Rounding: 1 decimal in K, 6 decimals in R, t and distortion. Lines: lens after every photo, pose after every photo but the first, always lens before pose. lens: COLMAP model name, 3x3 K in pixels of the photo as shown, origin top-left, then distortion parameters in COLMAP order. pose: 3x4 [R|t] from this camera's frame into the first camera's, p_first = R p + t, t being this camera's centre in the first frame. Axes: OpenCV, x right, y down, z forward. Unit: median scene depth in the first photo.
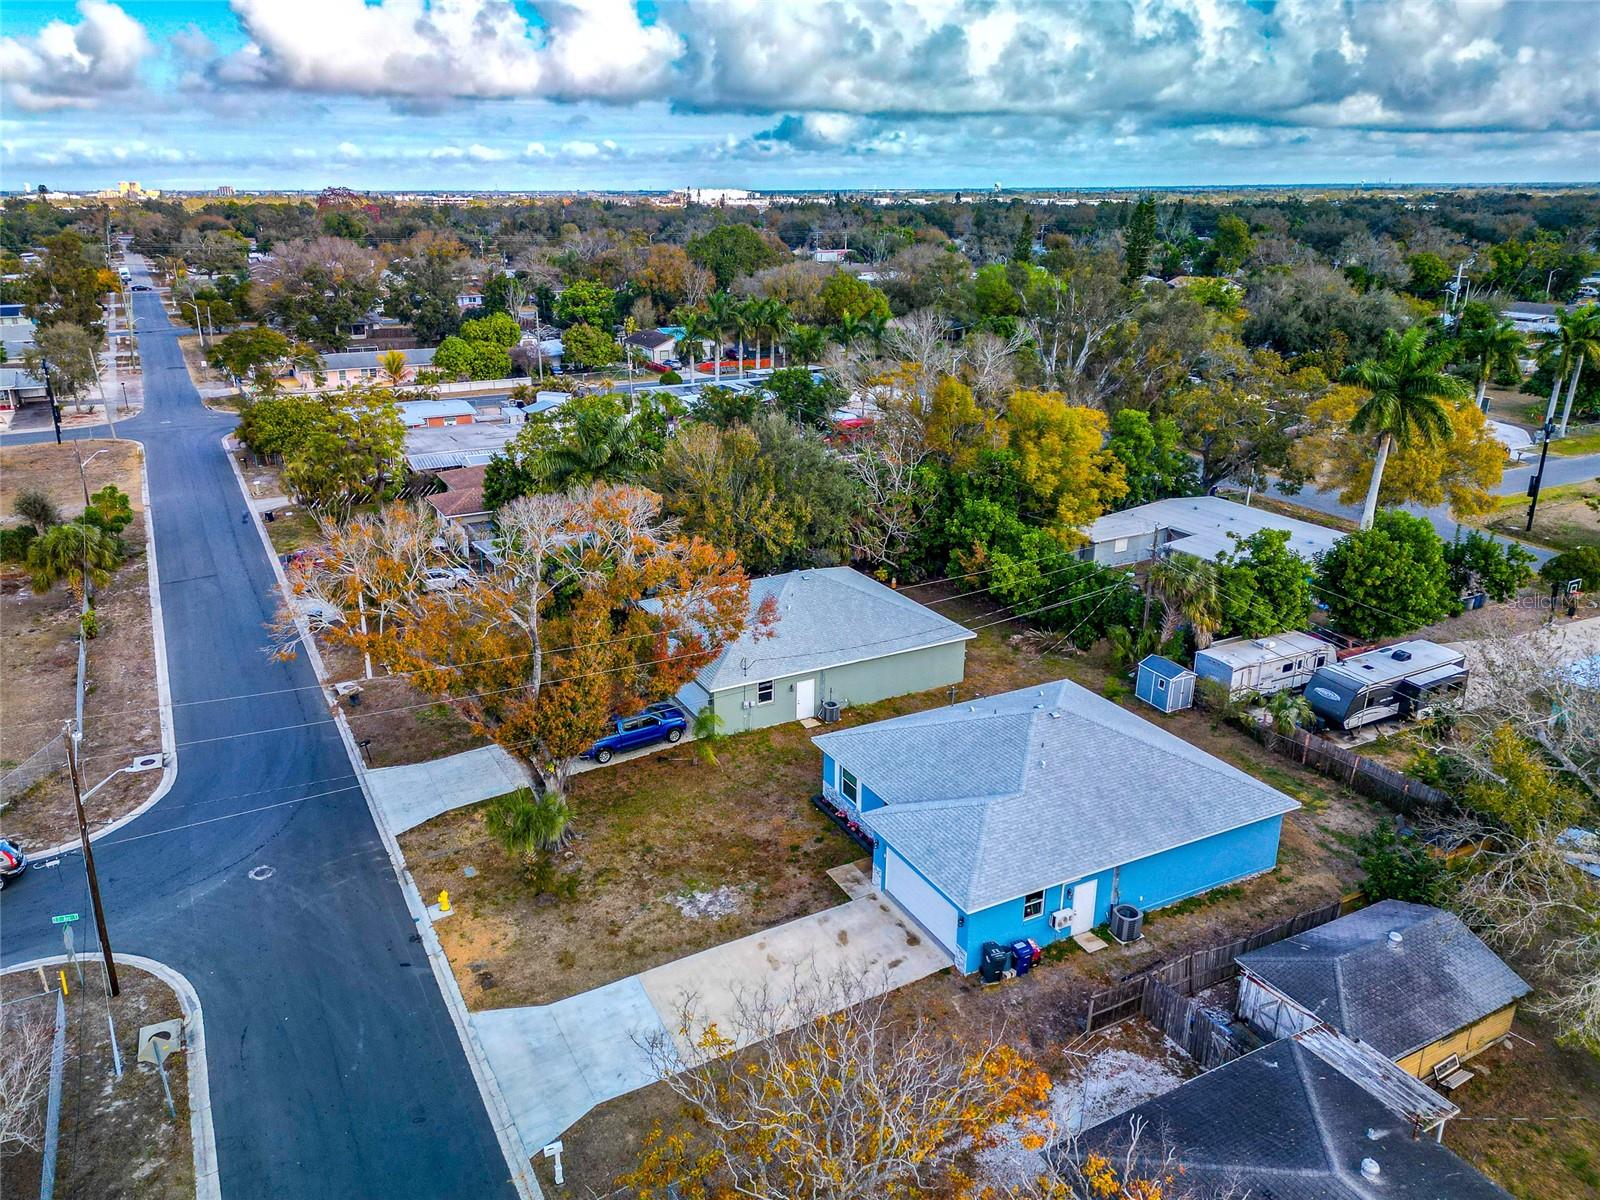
lens RADIAL K [[1110.7, 0, 767.3], [0, 1110.7, 599.8], [0, 0, 1]] dist [0.069126, -0.063959]
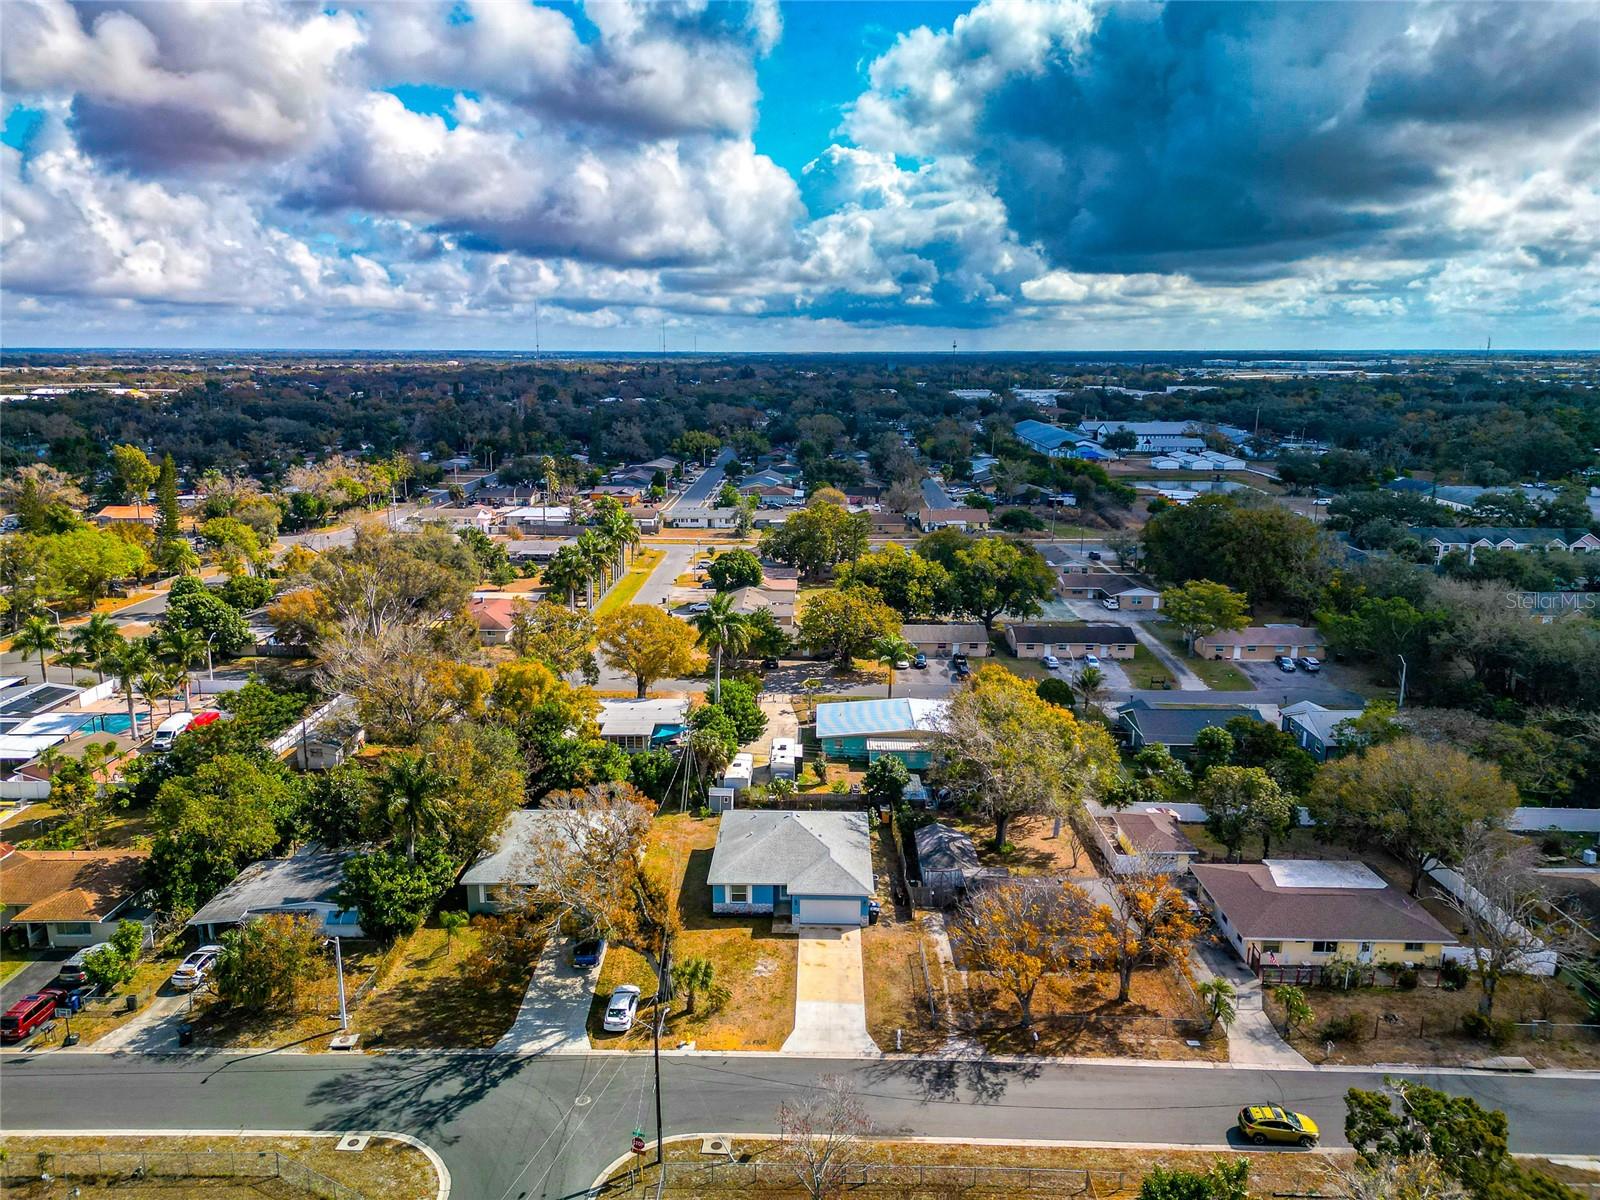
lens RADIAL K [[1067.1, 0, 819.9], [0, 1067.1, 678.6], [0, 0, 1]] dist [0.069707, -0.057369]
pose [[0.462888, -0.243658, 0.852271, -1.017019], [0.295318, 0.948941, 0.110901, -0.262129], [-0.835776, 0.200356, 0.511209, -0.083266]]
